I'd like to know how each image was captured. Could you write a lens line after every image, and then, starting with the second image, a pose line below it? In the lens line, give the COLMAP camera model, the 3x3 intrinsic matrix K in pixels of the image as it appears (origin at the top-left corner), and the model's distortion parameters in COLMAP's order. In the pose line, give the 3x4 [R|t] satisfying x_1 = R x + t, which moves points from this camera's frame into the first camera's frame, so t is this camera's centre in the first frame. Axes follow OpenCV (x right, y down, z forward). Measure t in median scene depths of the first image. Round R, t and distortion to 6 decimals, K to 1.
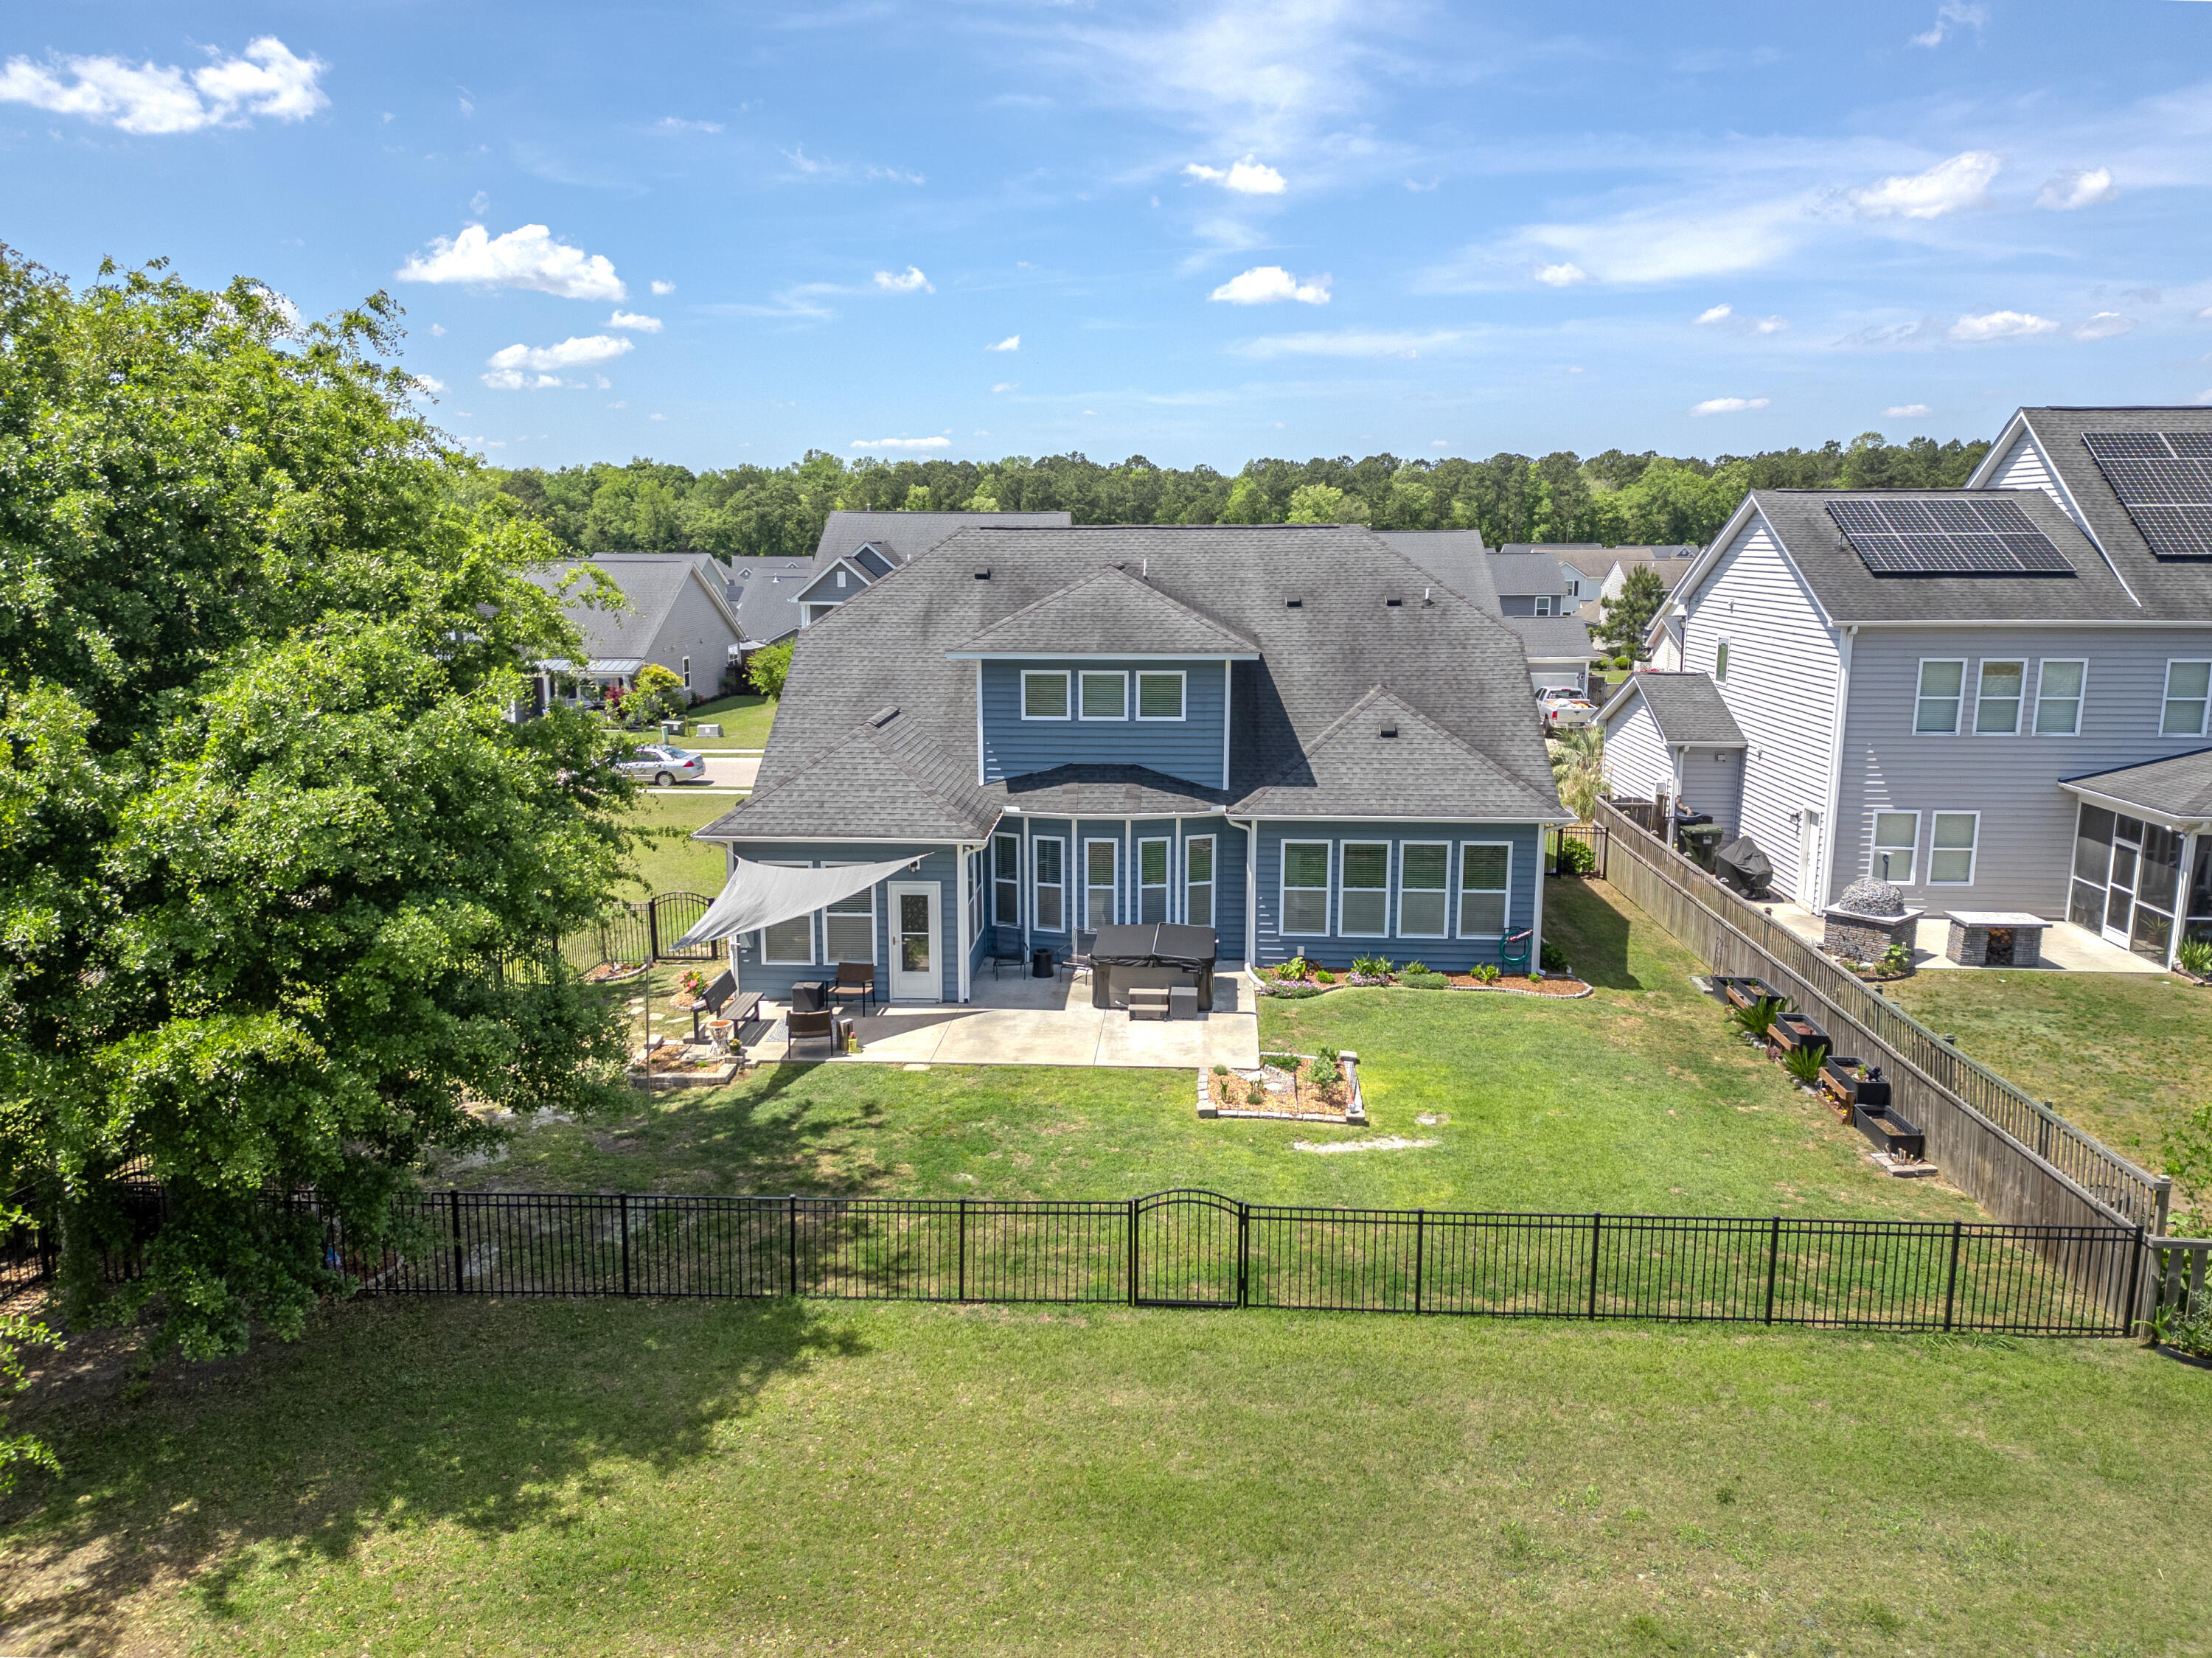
lens RADIAL K [[1573.3, 0, 1118.3], [0, 1573.3, 816.5], [0, 0, 1]] dist [0.052753, -0.000679]
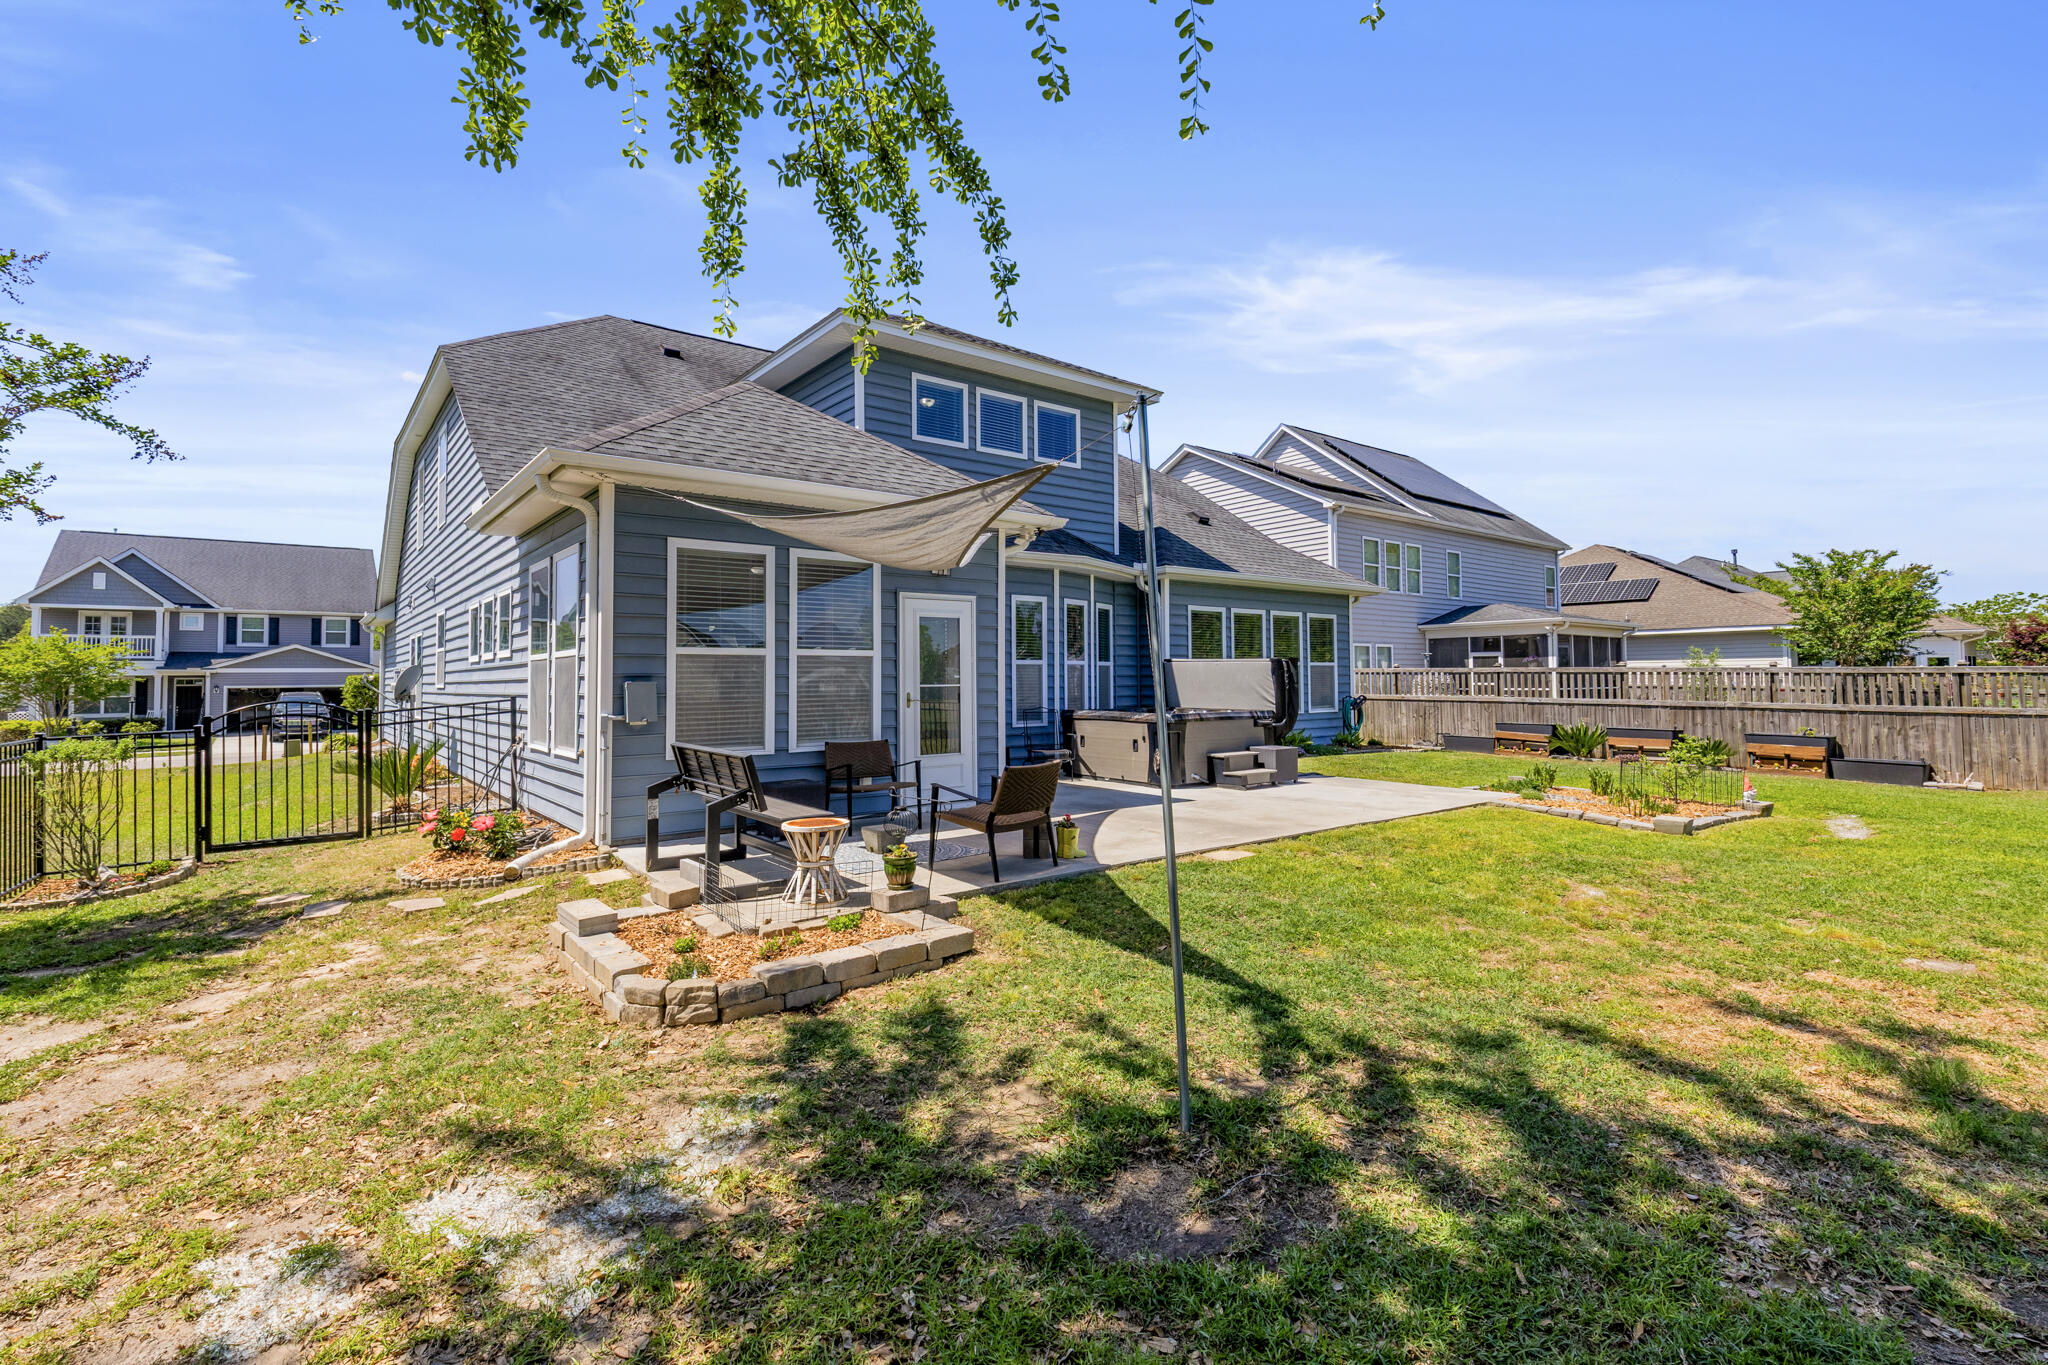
lens RADIAL K [[929.7, 0, 1015.6], [0, 929.7, 654.4], [0, 0, 1]] dist [0.009429, -0.002456]
pose [[0.763680, 0.009725, 0.645521, -0.305059], [0.122509, 0.979536, -0.159691, 0.112128], [-0.633864, 0.201035, 0.746861, 0.671778]]
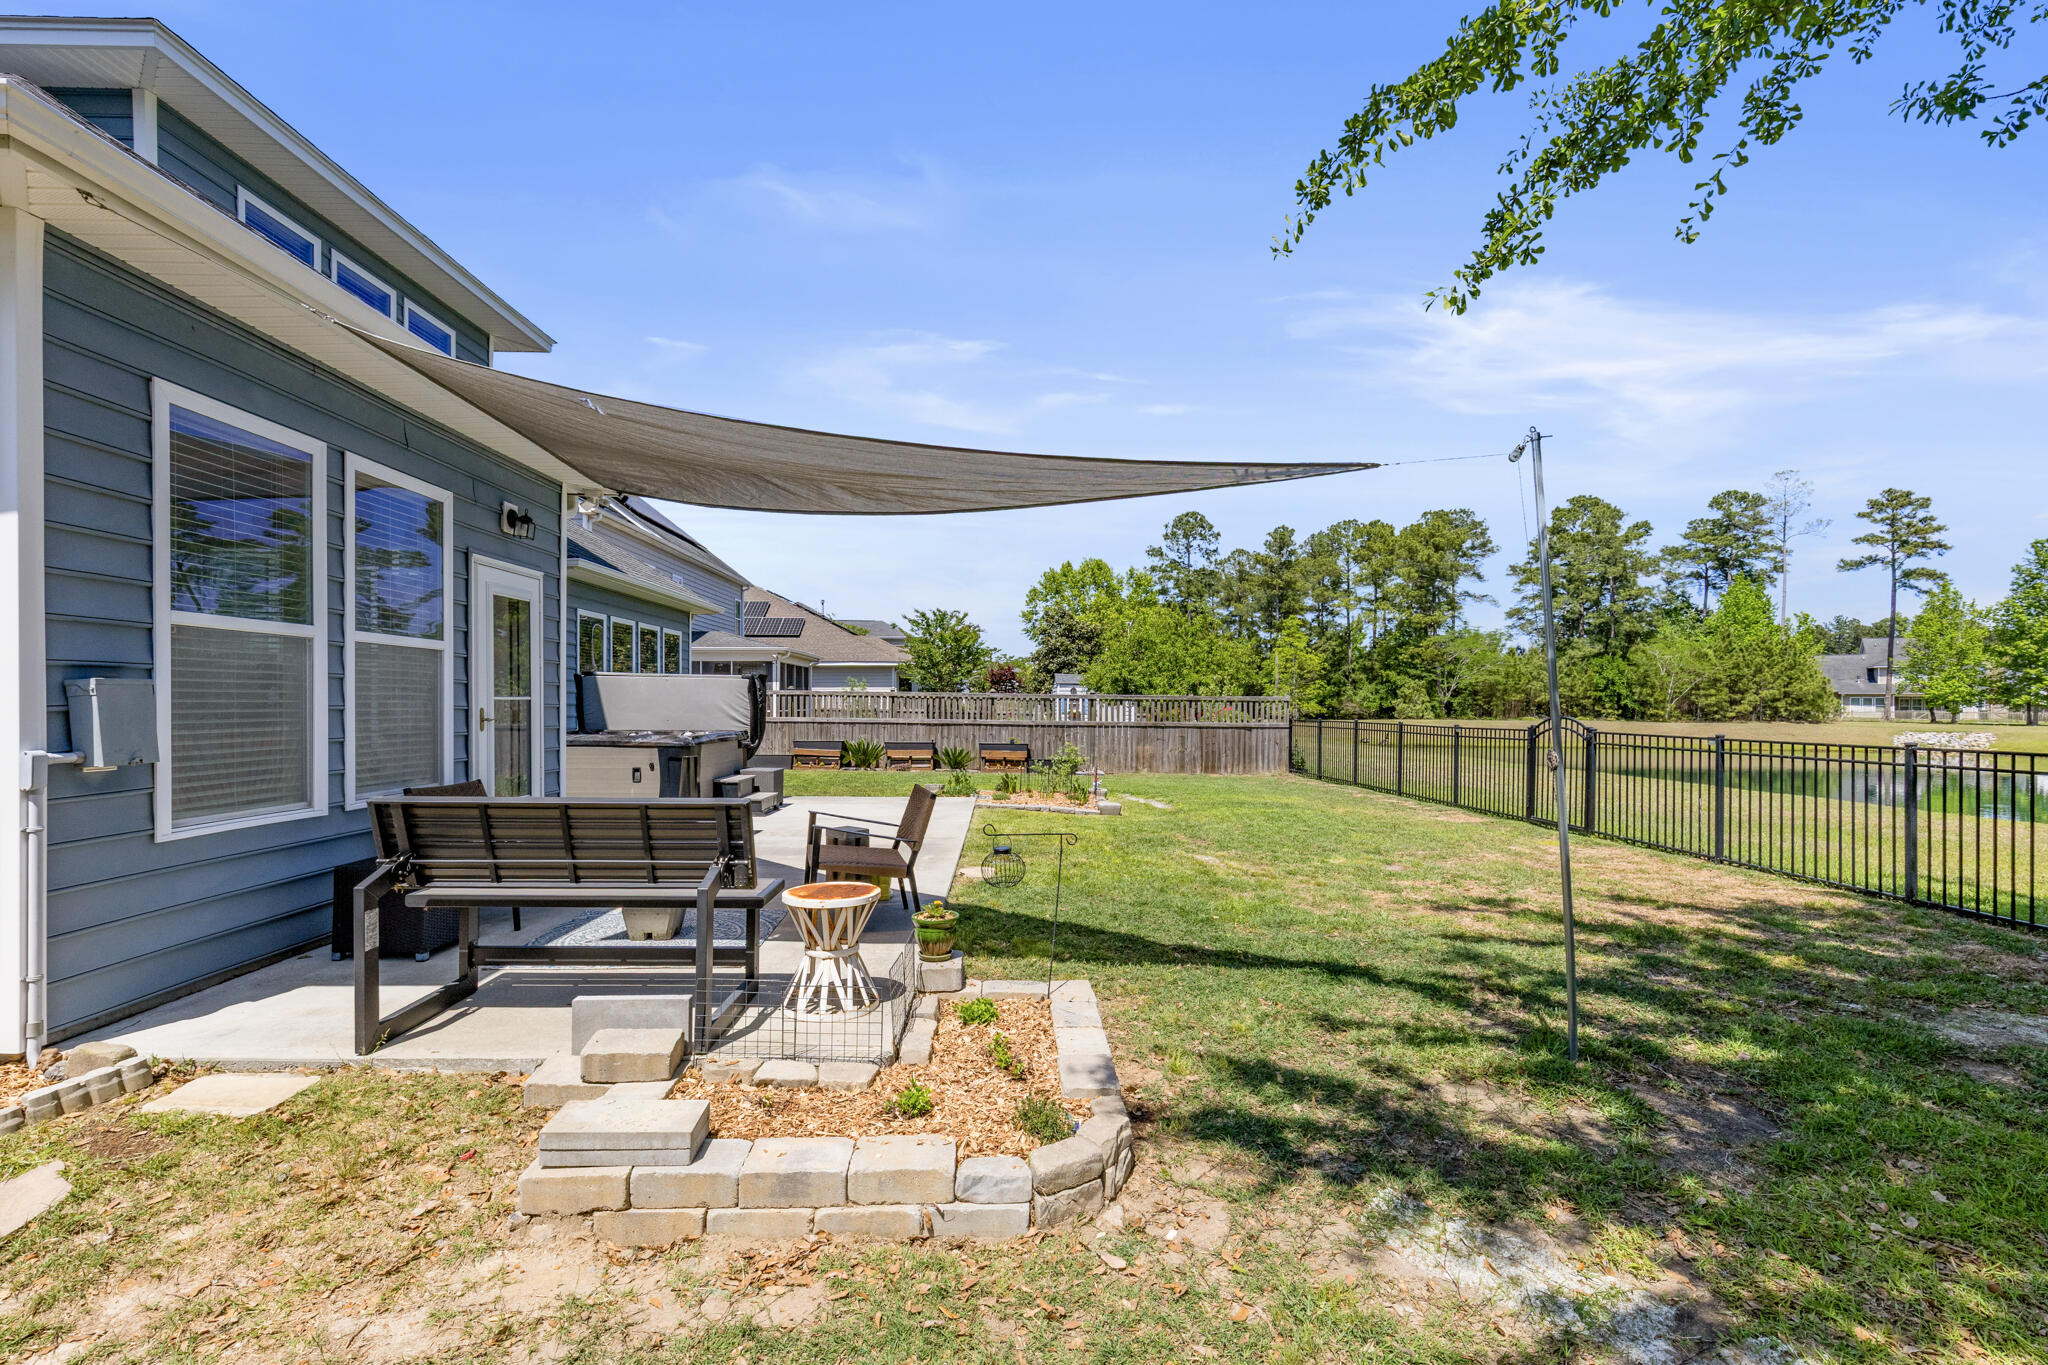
lens RADIAL K [[929.7, 0, 1012.7], [0, 929.7, 714.8], [0, 0, 1]] dist [0.009429, -0.002456]
pose [[-0.056519, -0.016438, 0.998266, -0.344067], [0.172831, 0.984608, 0.025998, 0.087027], [-0.983329, 0.174001, -0.052808, 0.824335]]
